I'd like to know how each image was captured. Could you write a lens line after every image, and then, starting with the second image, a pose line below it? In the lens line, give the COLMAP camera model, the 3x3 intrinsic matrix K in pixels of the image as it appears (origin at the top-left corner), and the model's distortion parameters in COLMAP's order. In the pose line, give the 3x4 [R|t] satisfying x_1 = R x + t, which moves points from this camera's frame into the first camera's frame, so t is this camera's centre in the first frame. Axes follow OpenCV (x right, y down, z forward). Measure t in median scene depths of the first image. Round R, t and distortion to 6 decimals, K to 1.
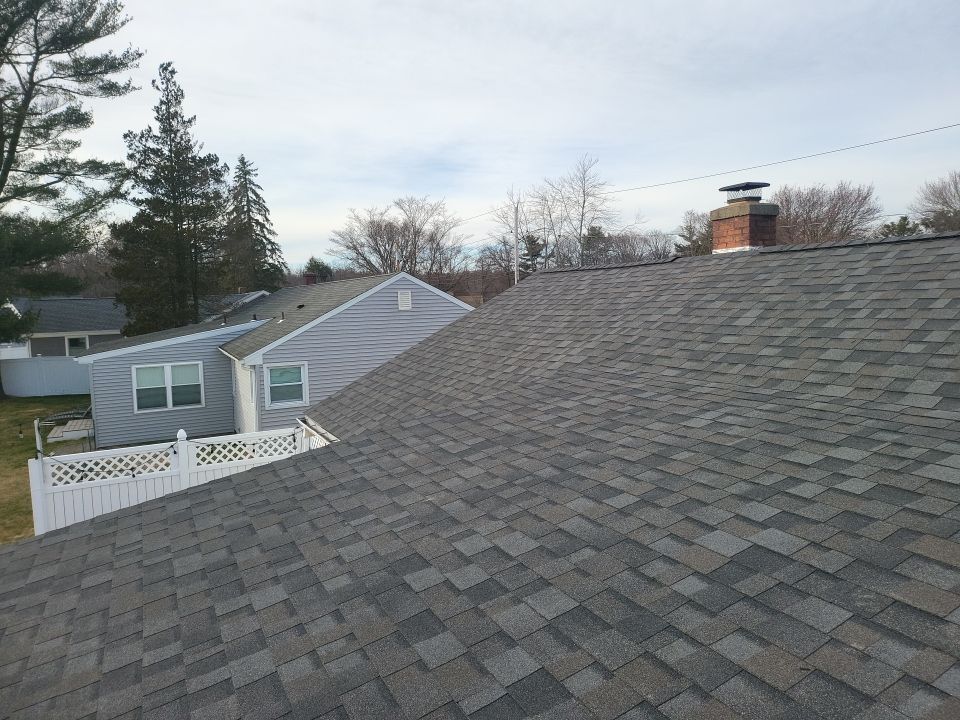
lens RADIAL K [[656.8, 0, 480.0], [0, 656.8, 360.0], [0, 0, 1]] dist [0.077772, -0.090356]
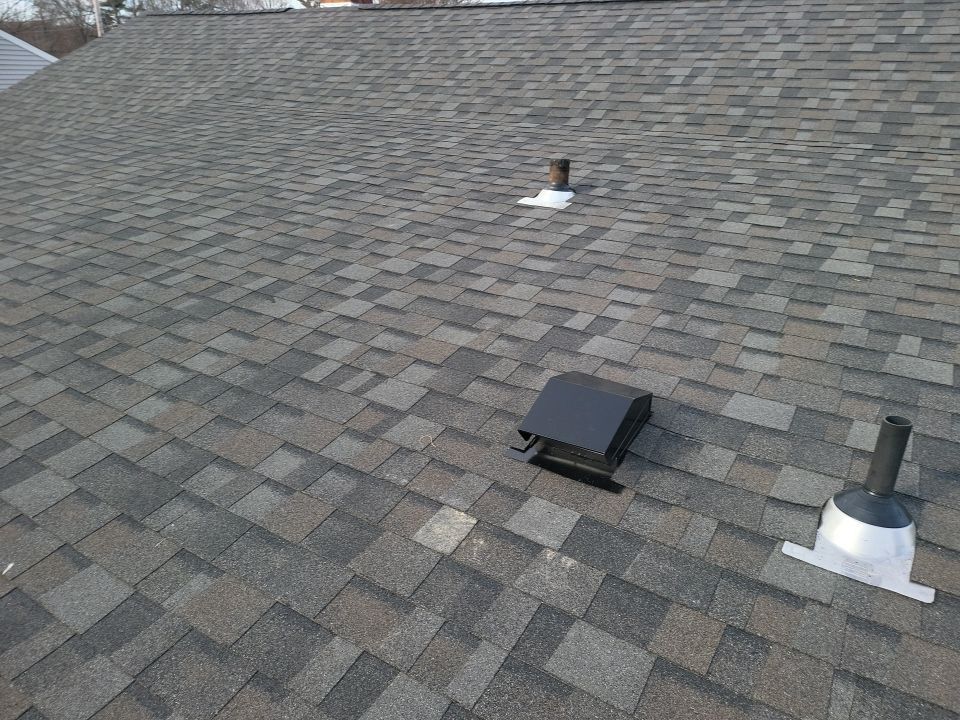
lens RADIAL K [[682.5, 0, 480.0], [0, 682.5, 360.0], [0, 0, 1]] dist [0.062534, -0.085915]
pose [[0.863013, -0.141177, 0.485054, -0.094141], [-0.008168, 0.956133, 0.292818, 0.097946], [-0.505115, -0.256667, 0.824003, -0.359150]]
